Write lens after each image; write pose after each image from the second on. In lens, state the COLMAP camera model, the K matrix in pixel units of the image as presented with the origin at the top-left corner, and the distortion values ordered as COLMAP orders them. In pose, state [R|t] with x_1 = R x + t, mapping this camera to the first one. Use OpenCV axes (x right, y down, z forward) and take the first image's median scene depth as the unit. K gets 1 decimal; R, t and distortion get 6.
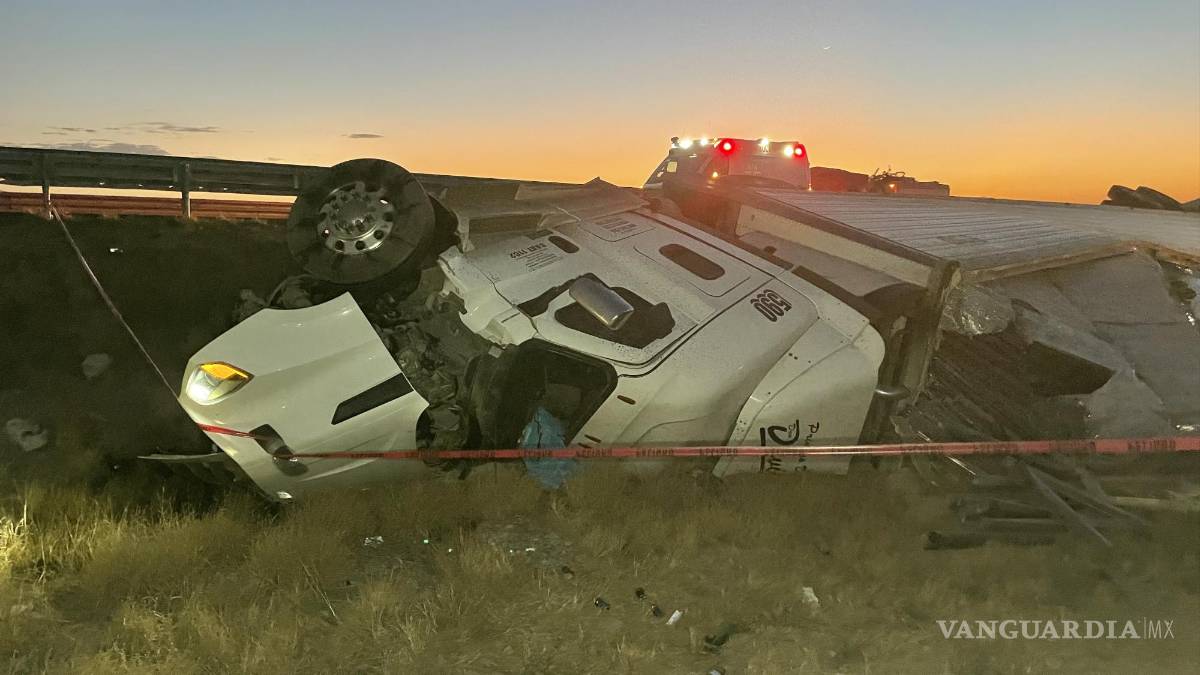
lens RADIAL K [[903.4, 0, 604.8], [0, 903.4, 335.0], [0, 0, 1]] dist [0.084629, -0.091978]
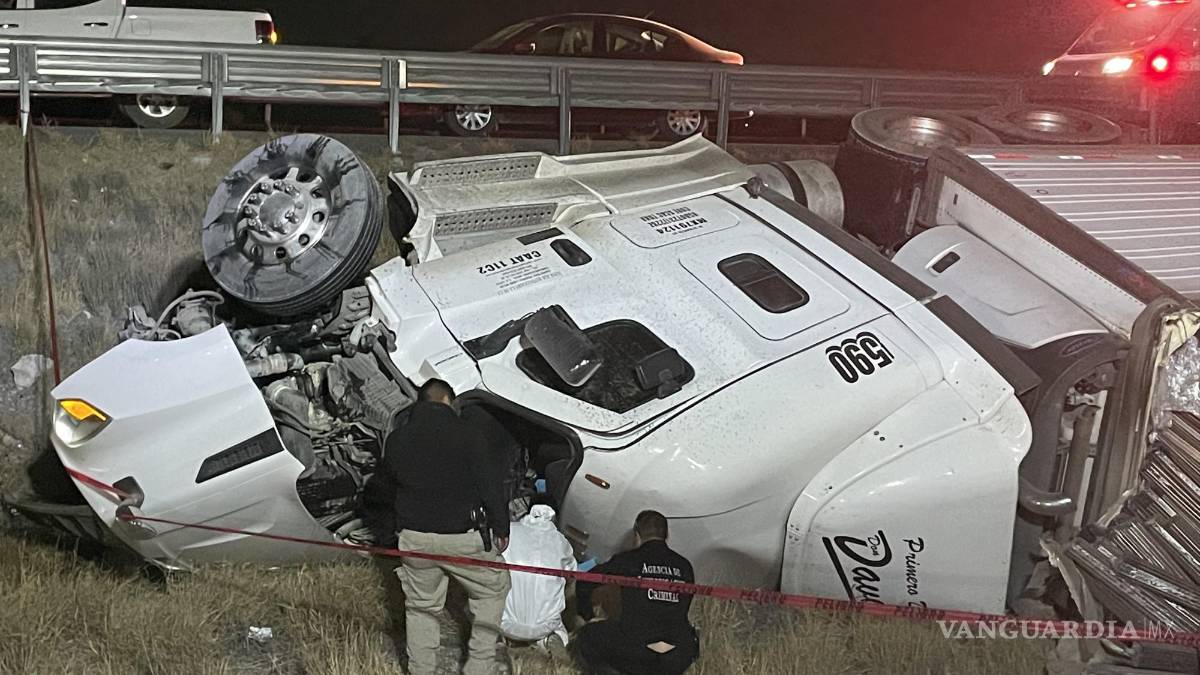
lens RADIAL K [[1892.0, 0, 585.4], [0, 1892.0, 306.2], [0, 0, 1]] dist [0.099737, 0.000000]
pose [[0.949012, 0.055023, -0.310400, 0.480181], [-0.053166, 0.998481, 0.014449, -0.090324], [0.310724, 0.002791, 0.950496, -0.452442]]
